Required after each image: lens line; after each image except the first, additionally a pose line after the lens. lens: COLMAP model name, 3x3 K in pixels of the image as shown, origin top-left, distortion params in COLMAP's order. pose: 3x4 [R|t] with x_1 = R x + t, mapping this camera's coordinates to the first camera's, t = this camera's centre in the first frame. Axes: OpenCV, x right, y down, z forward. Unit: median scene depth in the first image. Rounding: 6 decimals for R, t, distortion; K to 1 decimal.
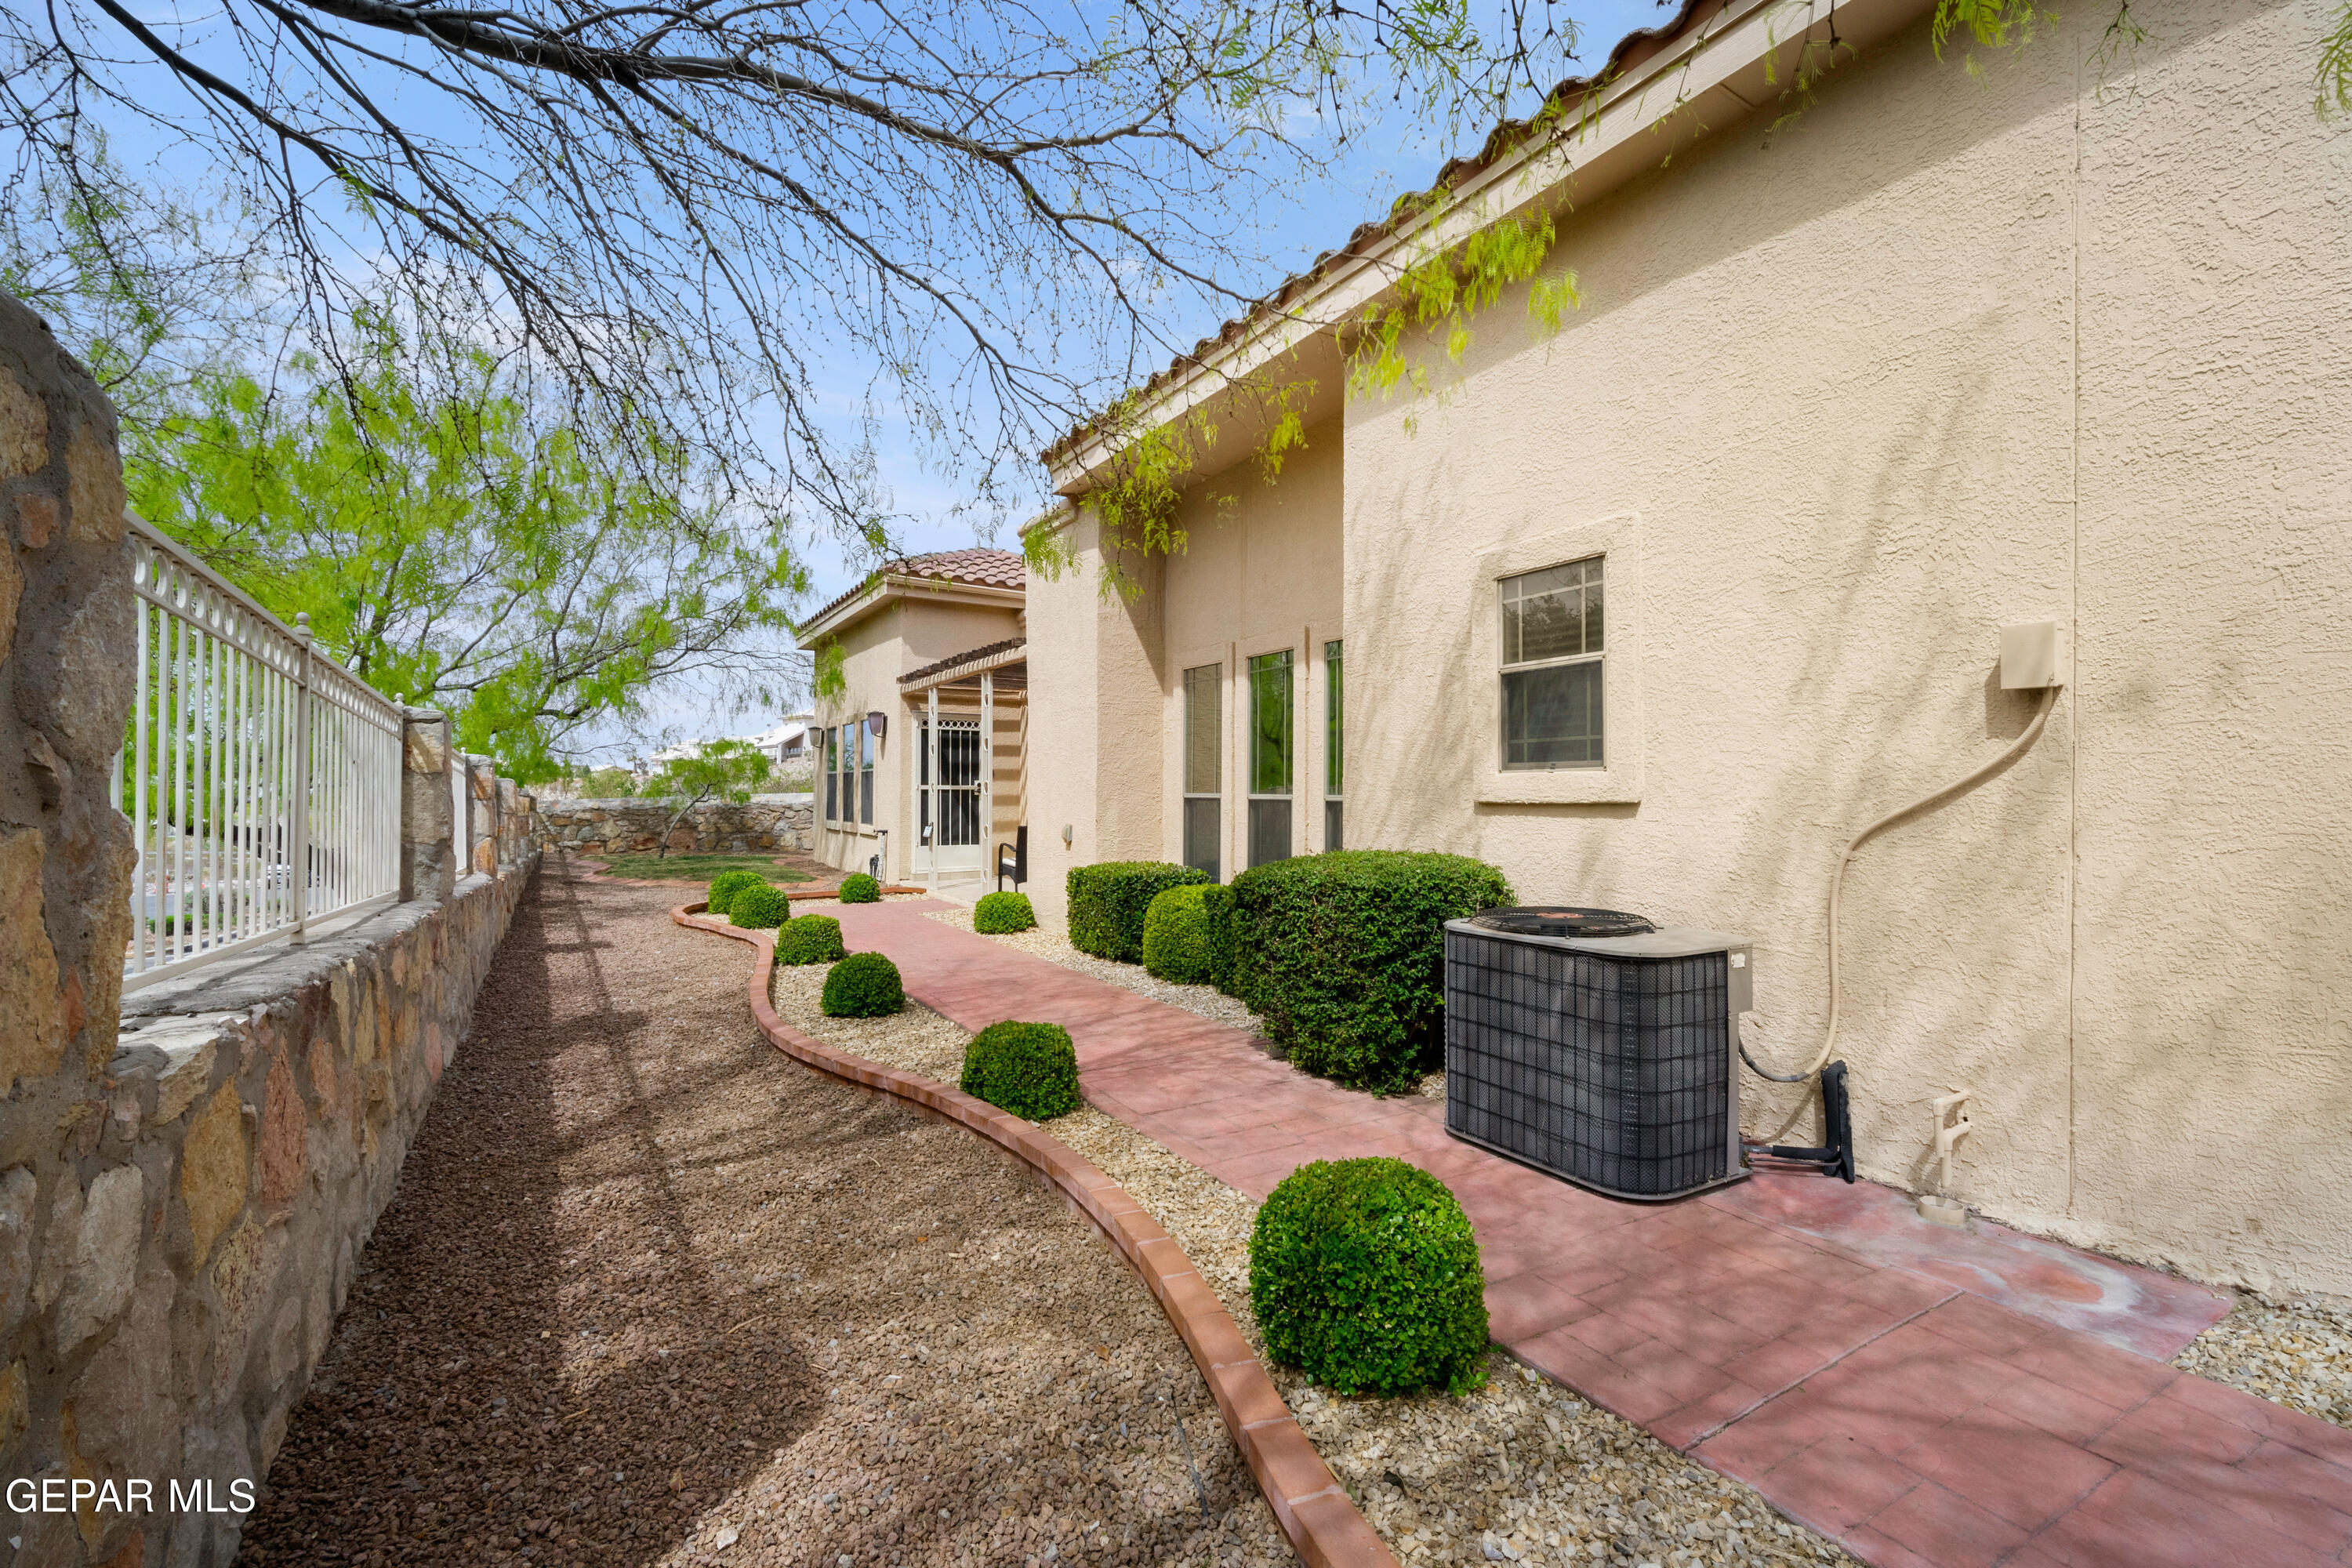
lens RADIAL K [[1023.8, 0, 1185.1], [0, 1023.8, 784.8], [0, 0, 1]] dist [-0.011528, 0.001634]
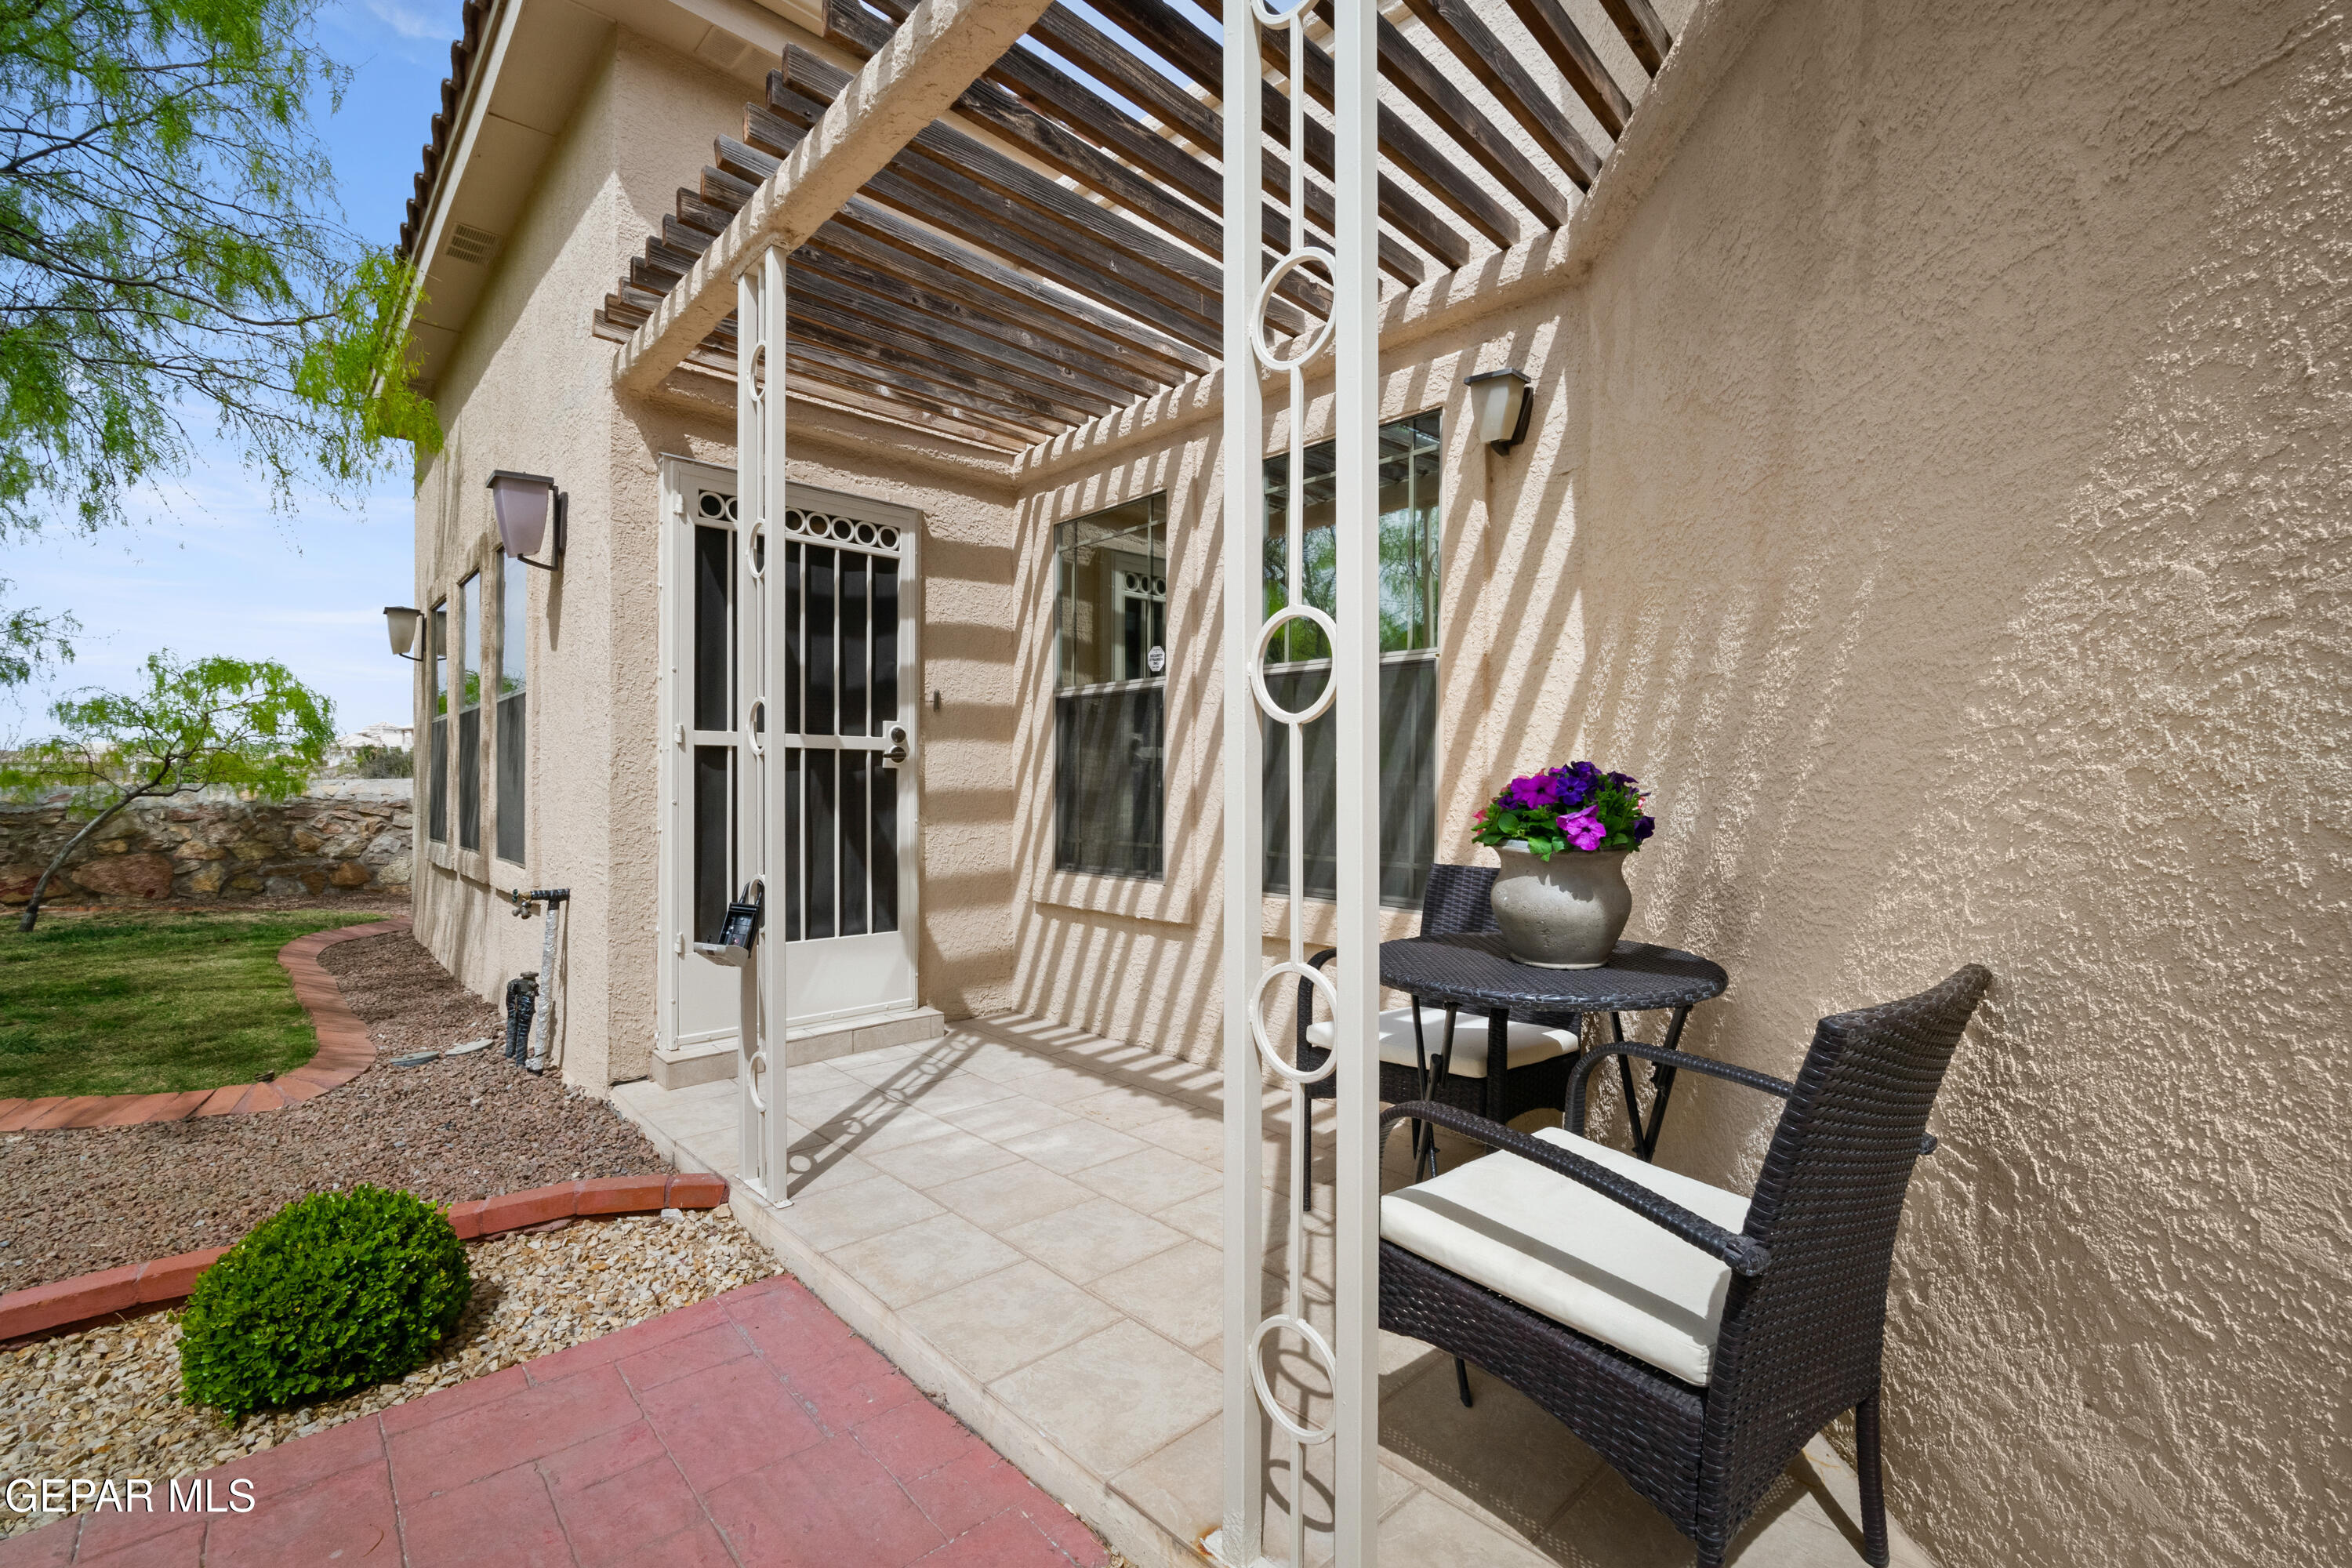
lens RADIAL K [[967.8, 0, 1160.3], [0, 967.8, 780.4], [0, 0, 1]] dist [-0.002318, -0.000086]
pose [[0.979857, -0.002490, 0.199685, -0.144836], [0.001845, 0.999992, 0.003414, 0.009740], [-0.199692, -0.002977, 0.979854, 0.556805]]
